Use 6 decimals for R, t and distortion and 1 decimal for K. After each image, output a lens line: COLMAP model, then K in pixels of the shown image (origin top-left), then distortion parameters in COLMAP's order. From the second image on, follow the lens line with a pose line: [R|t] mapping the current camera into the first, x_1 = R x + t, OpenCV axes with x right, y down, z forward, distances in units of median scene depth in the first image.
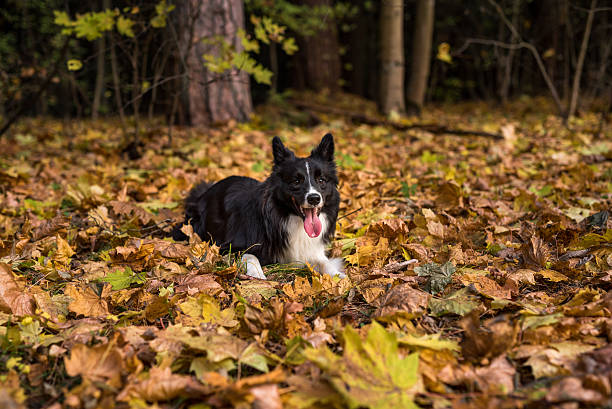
lens RADIAL K [[878.6, 0, 306.1], [0, 878.6, 183.1], [0, 0, 1]] dist [0.005082, 0.022533]
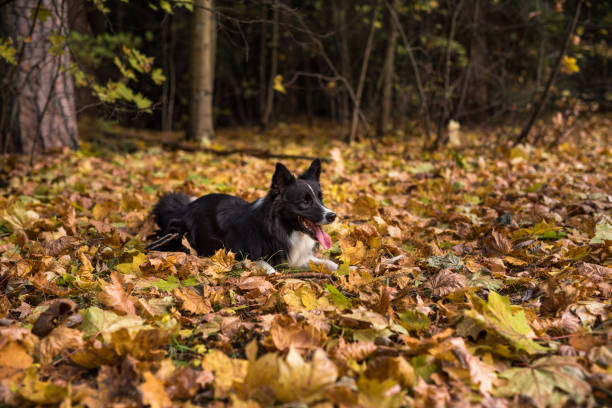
lens RADIAL K [[878.6, 0, 306.1], [0, 878.6, 182.6], [0, 0, 1]] dist [0.005082, 0.022533]
pose [[0.943472, -0.024465, 0.330547, -0.159278], [0.035020, 0.999048, -0.026013, 0.004959], [-0.329596, 0.036118, 0.943431, -0.044072]]
